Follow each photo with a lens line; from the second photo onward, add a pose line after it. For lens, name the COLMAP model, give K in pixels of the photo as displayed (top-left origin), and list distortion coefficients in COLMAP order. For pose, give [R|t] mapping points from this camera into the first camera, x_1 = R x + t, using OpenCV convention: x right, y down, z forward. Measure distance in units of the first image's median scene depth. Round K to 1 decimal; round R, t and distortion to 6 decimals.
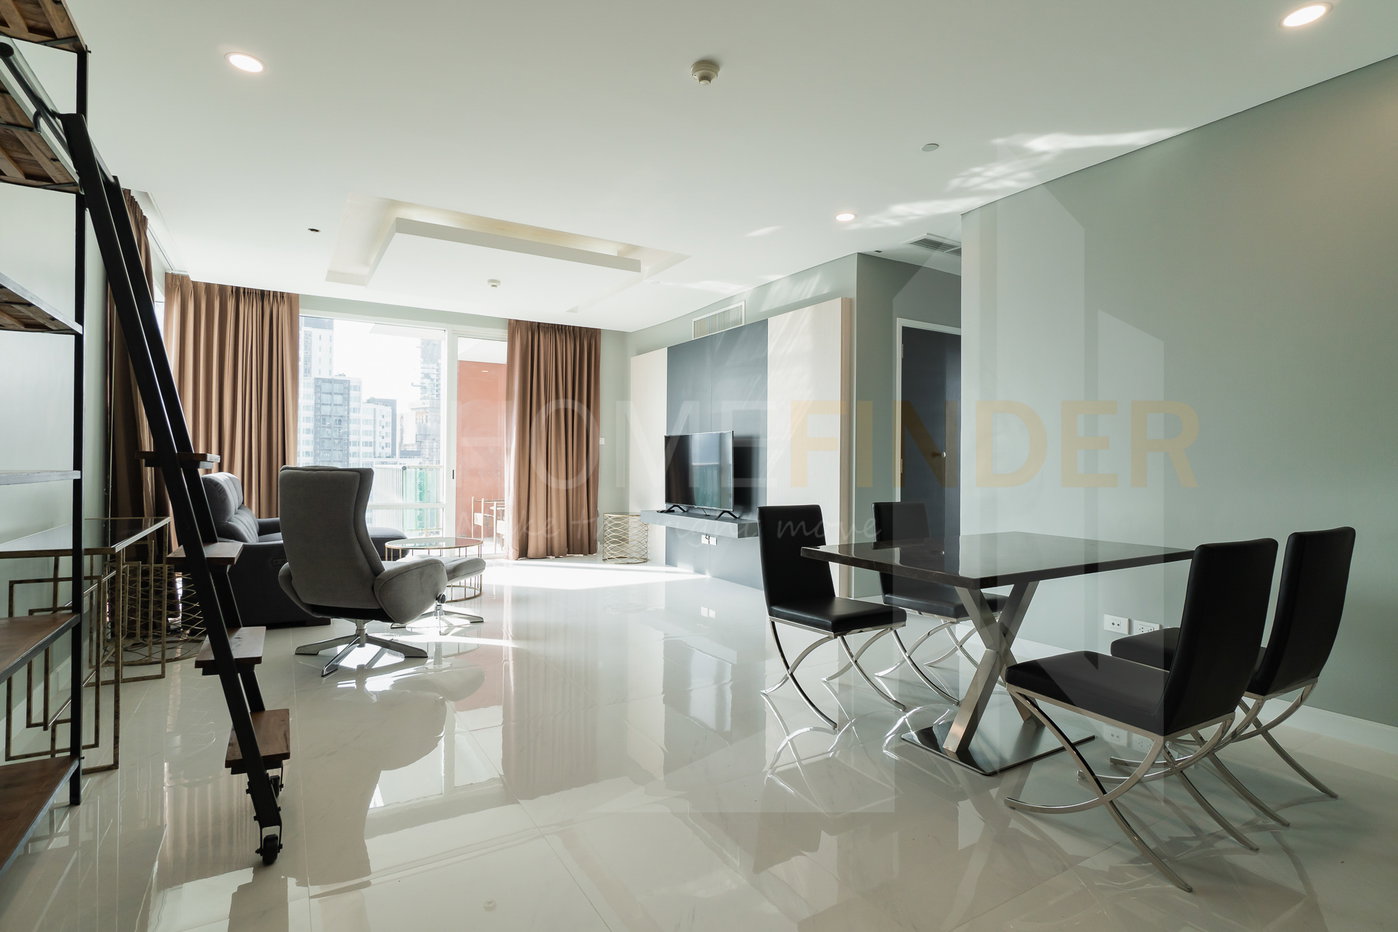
lens RADIAL K [[739.3, 0, 697.3], [0, 739.3, 458.5], [0, 0, 1]] dist [0.002404, 0.000314]
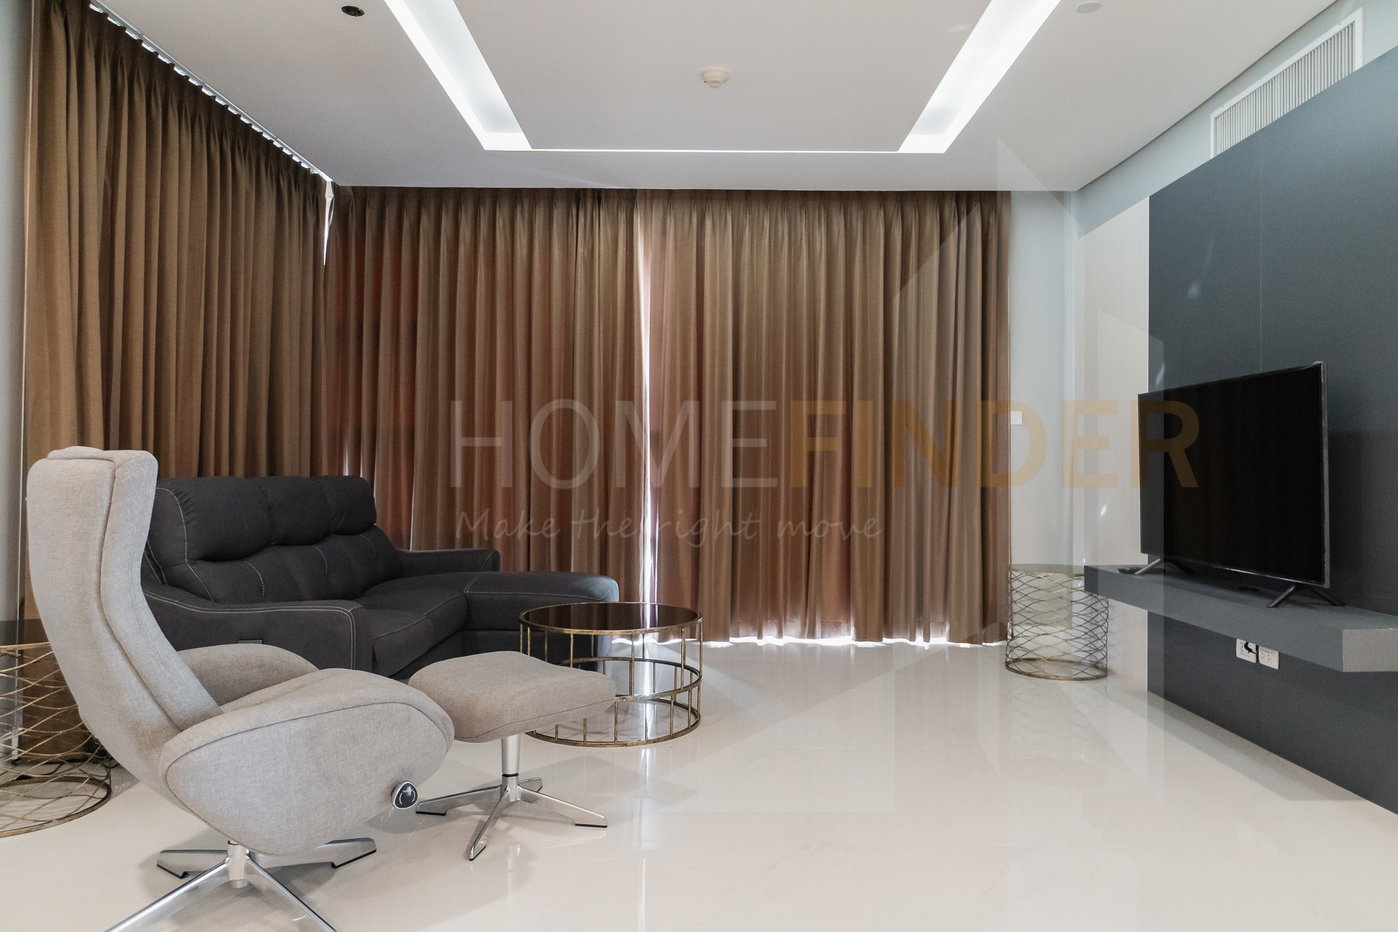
lens RADIAL K [[938.8, 0, 697.5], [0, 938.8, 460.9], [0, 0, 1]] dist [-0.001408, -0.000557]
pose [[0.849777, -0.005385, -0.527115, 0.025133], [-0.000341, 0.999942, -0.010765, 0.013851], [0.527142, 0.009327, 0.849726, 0.407183]]
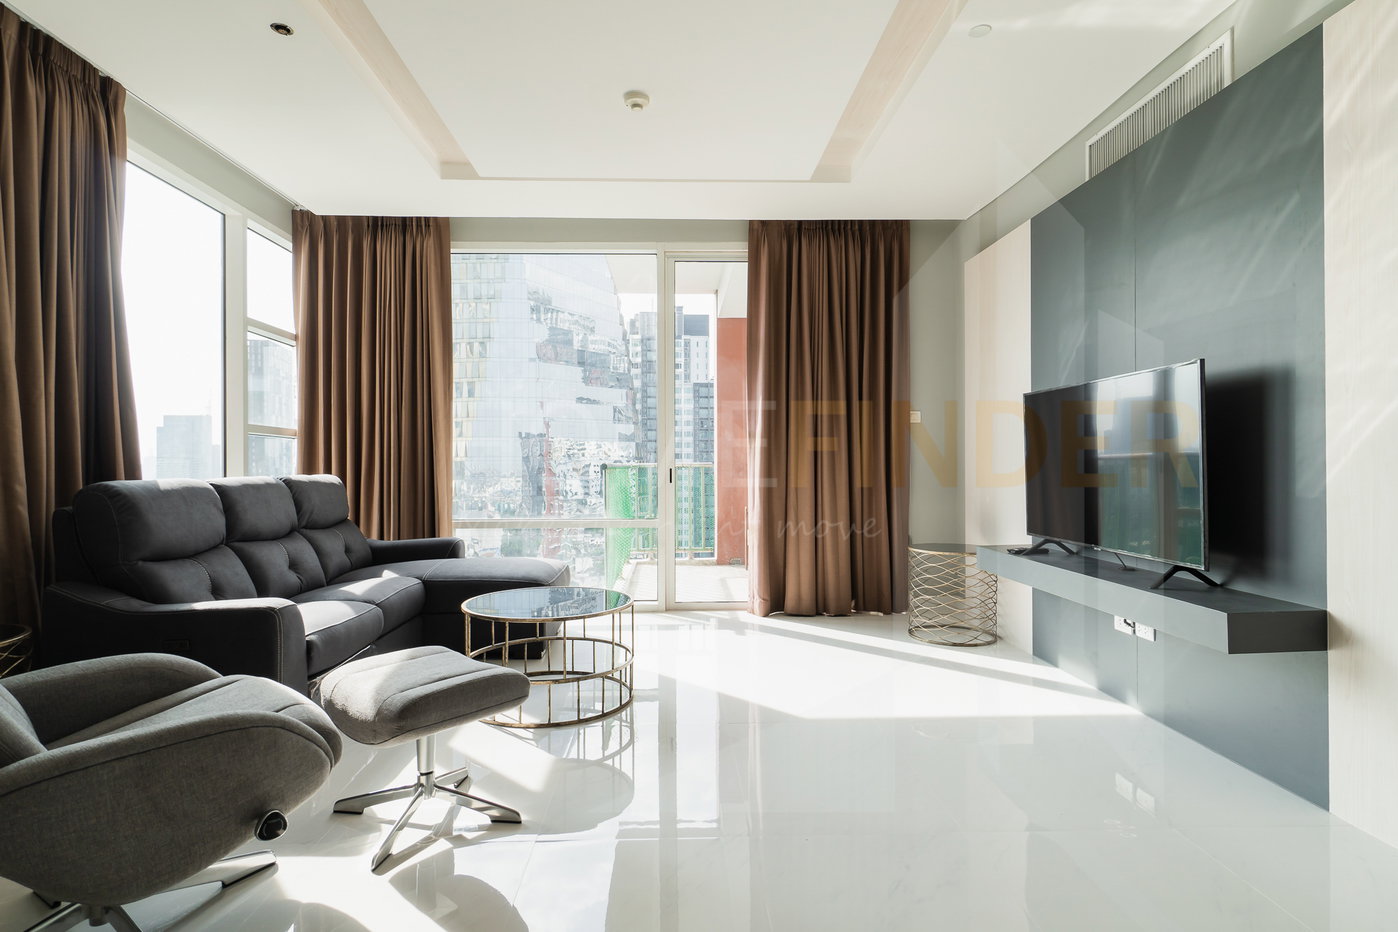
lens RADIAL K [[739.3, 0, 697.3], [0, 739.3, 458.5], [0, 0, 1]] dist [0.002404, 0.000314]
pose [[0.869133, -0.012343, -0.494424, 0.008537], [0.011571, 0.999922, -0.004624, 0.011072], [0.494443, -0.001702, 0.869208, 0.480638]]
